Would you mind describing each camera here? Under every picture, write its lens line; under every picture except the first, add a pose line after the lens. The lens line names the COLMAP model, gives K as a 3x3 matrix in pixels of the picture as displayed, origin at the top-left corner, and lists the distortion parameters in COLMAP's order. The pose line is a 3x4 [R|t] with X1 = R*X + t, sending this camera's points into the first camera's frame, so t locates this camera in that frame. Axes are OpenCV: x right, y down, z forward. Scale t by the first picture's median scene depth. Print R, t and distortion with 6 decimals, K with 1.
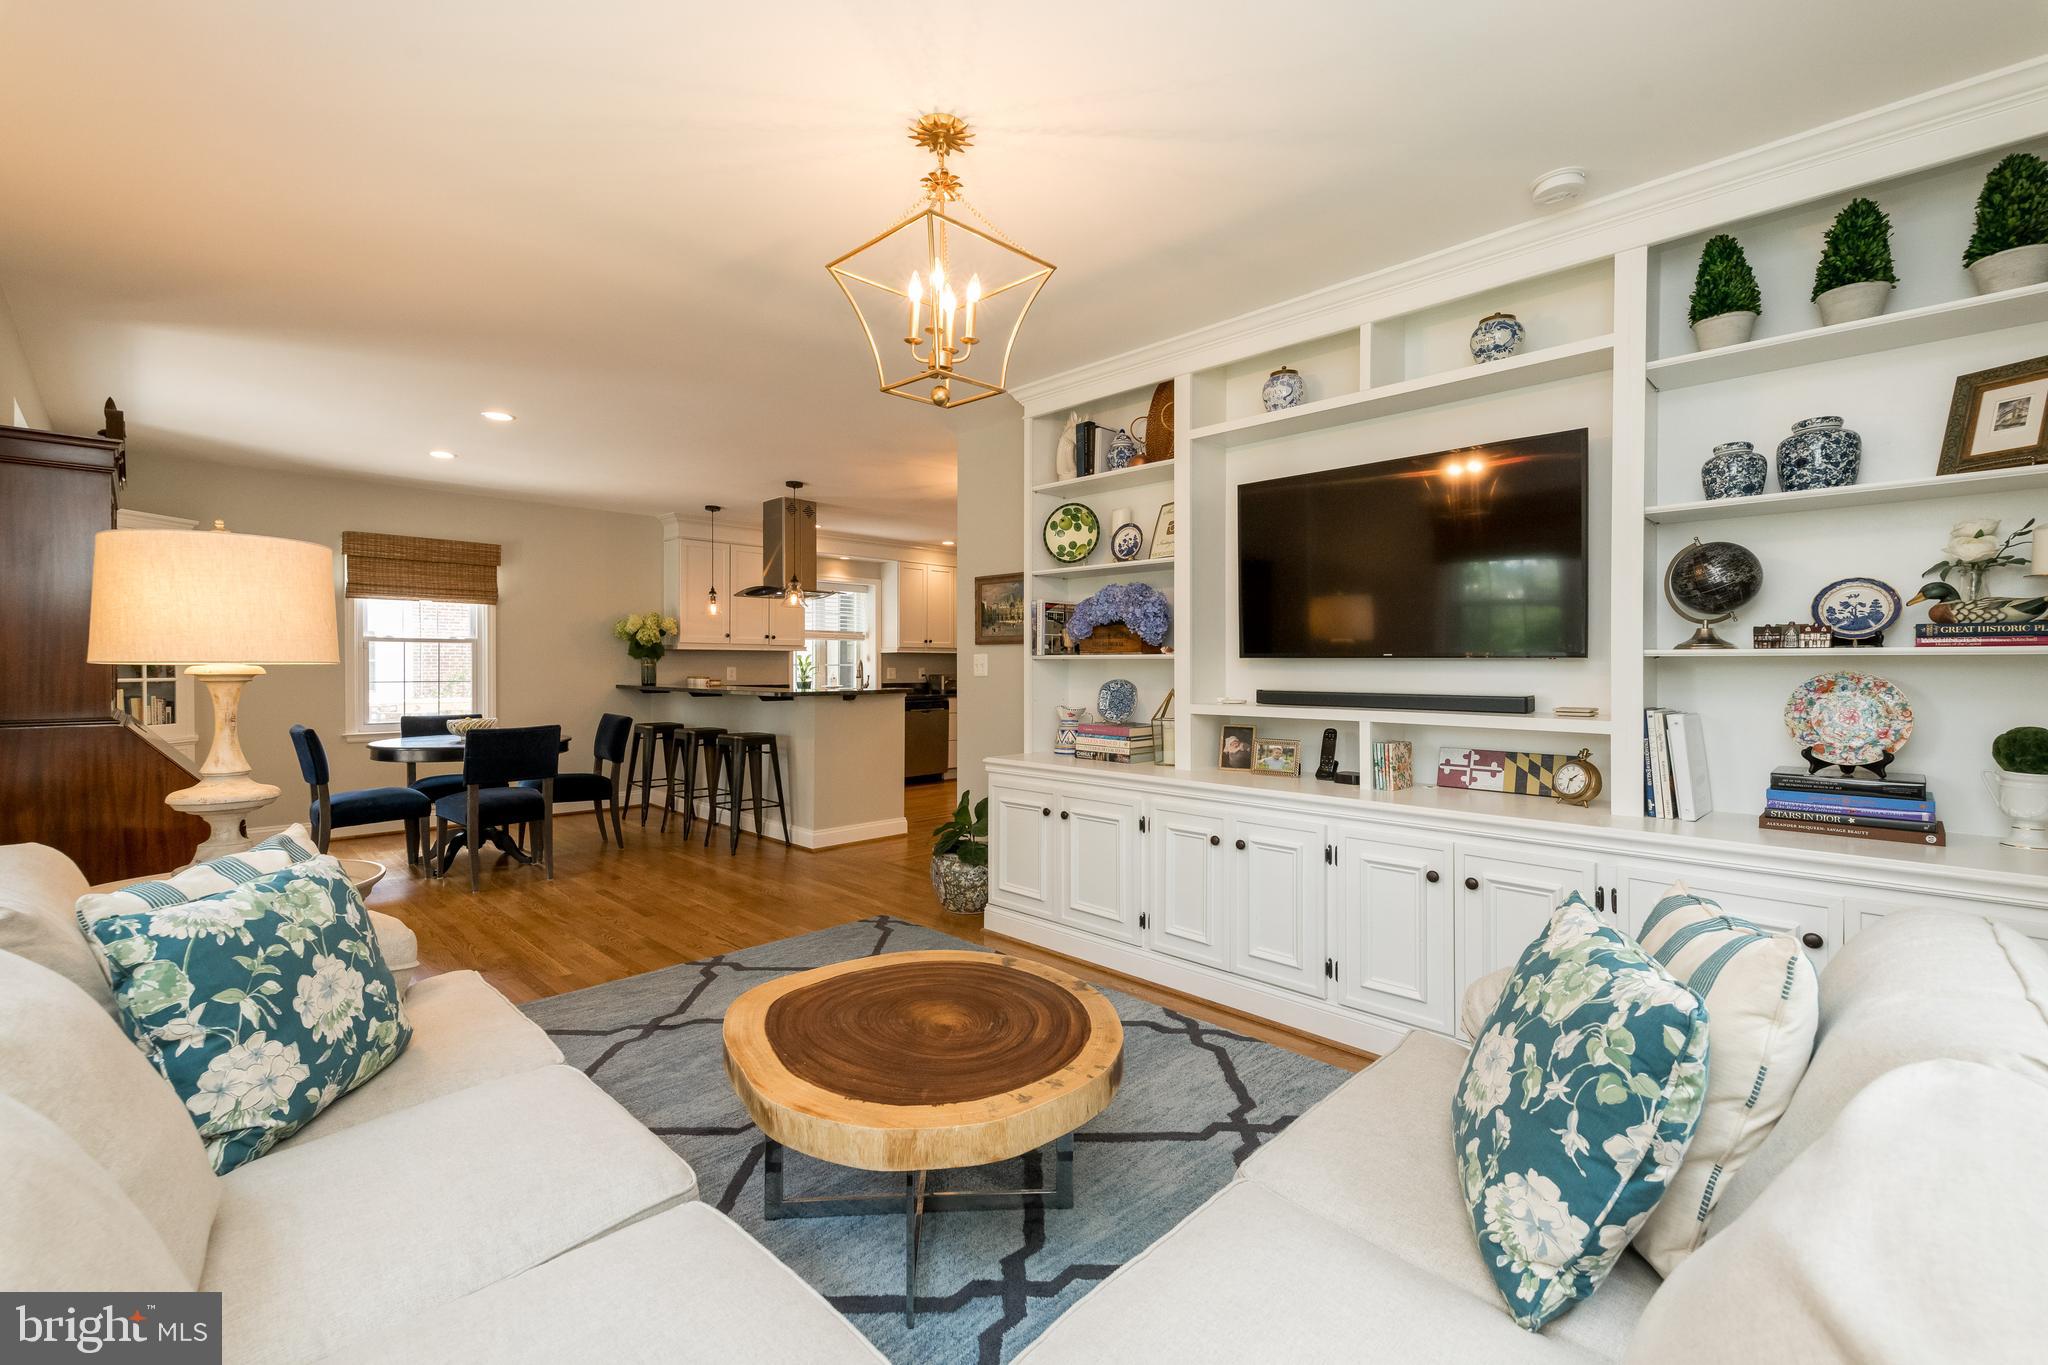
lens RADIAL K [[882.9, 0, 1020.8], [0, 882.9, 674.1], [0, 0, 1]] dist [0.010084, -0.000209]
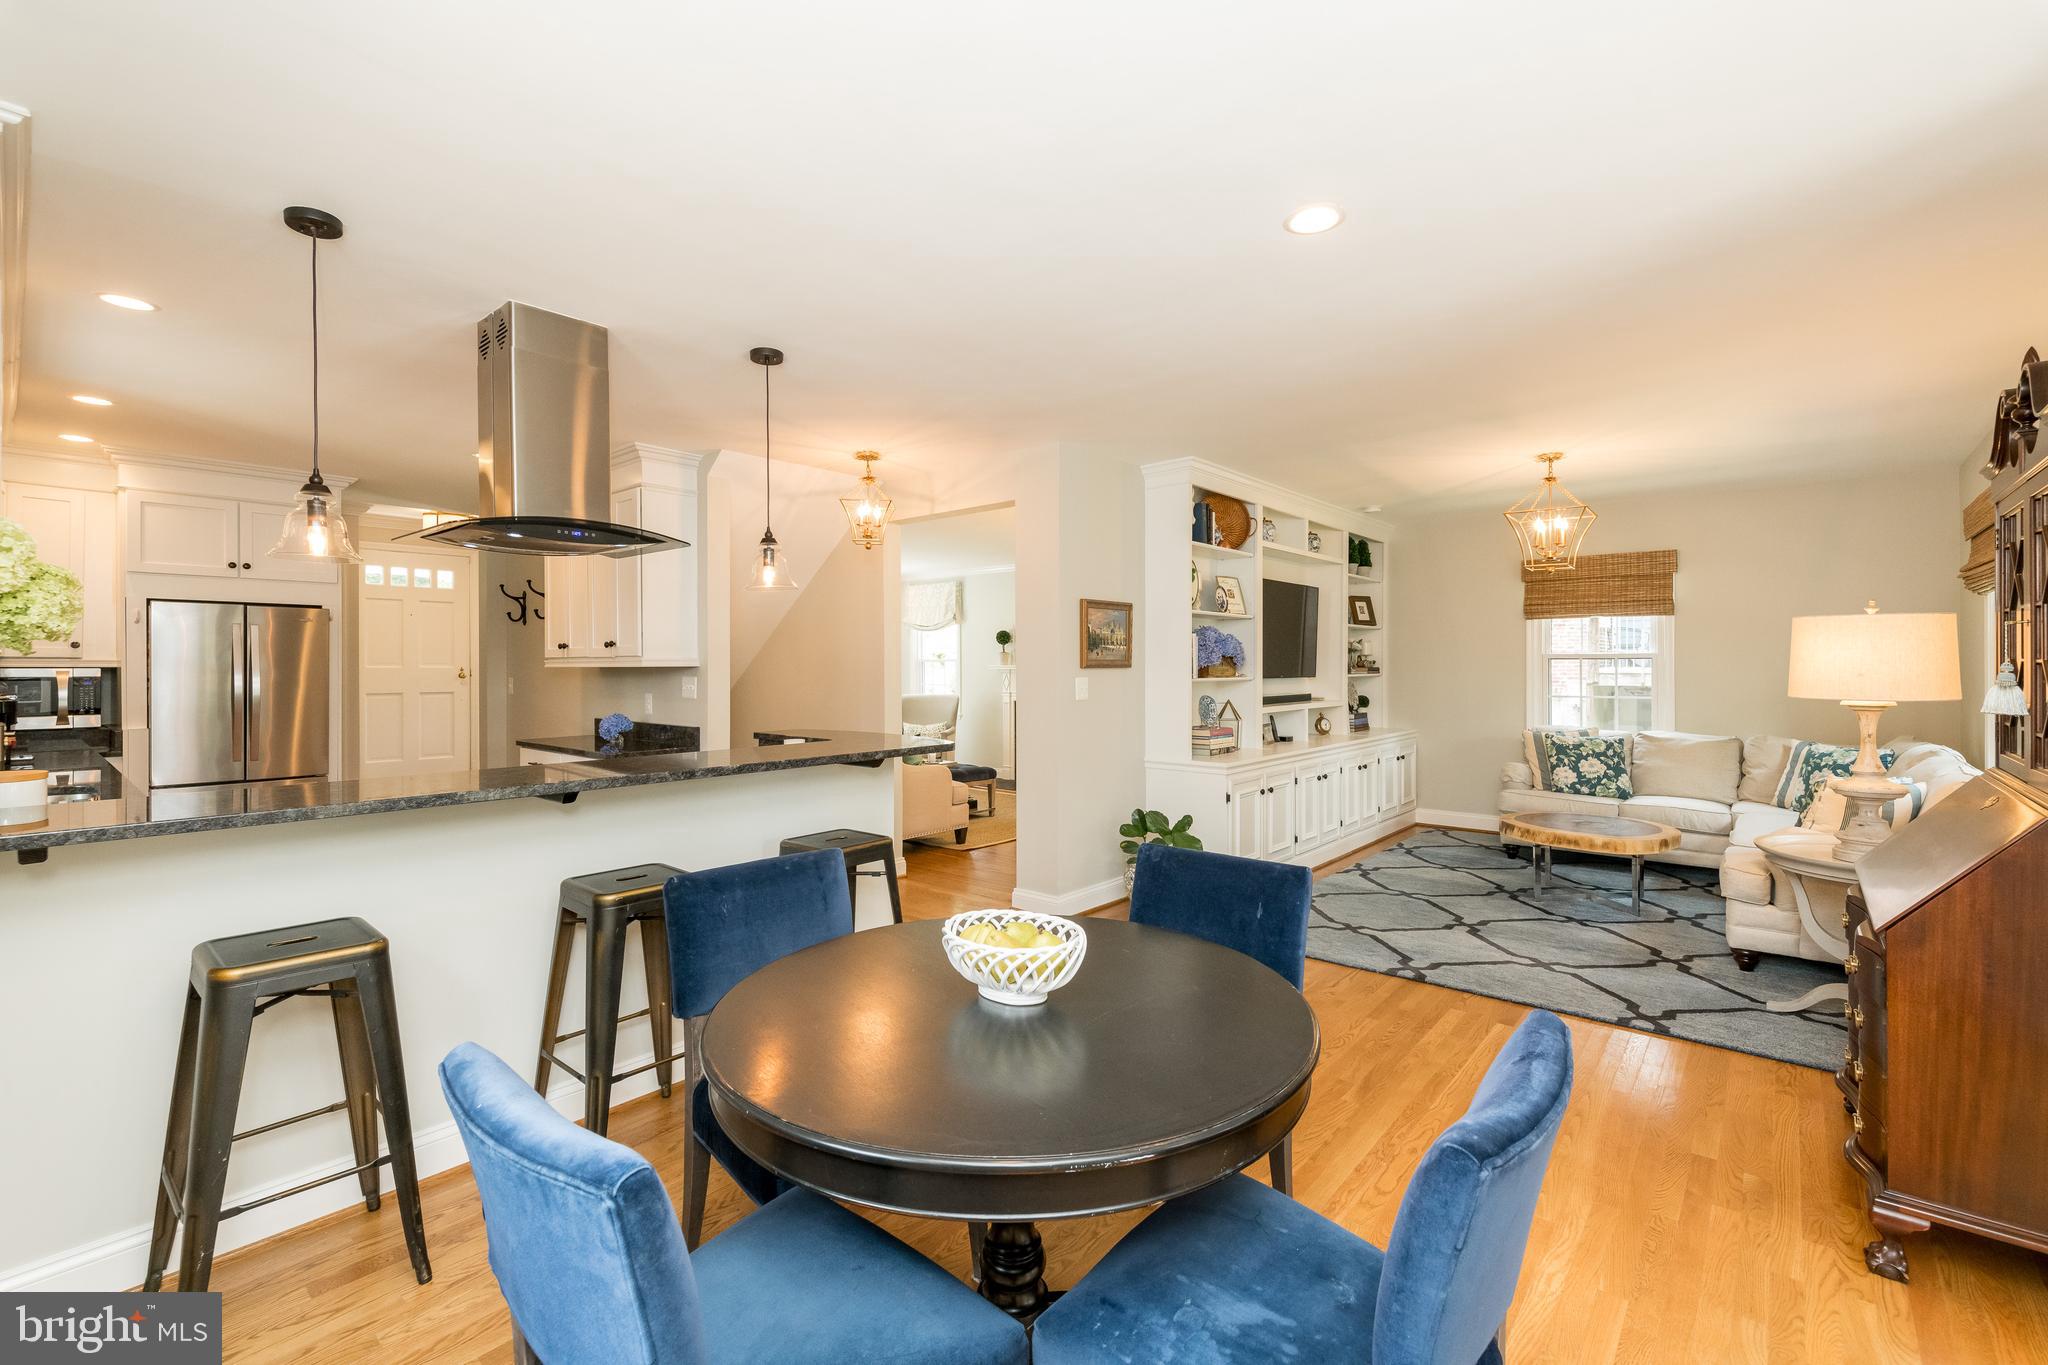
lens RADIAL K [[882.9, 0, 1027.3], [0, 882.9, 676.3], [0, 0, 1]] dist [0.010084, -0.000209]
pose [[-0.085011, -0.000827, 0.996380, -1.278772], [0.024610, 0.999693, 0.002929, -0.035740], [-0.996076, 0.024770, -0.084964, 1.439353]]
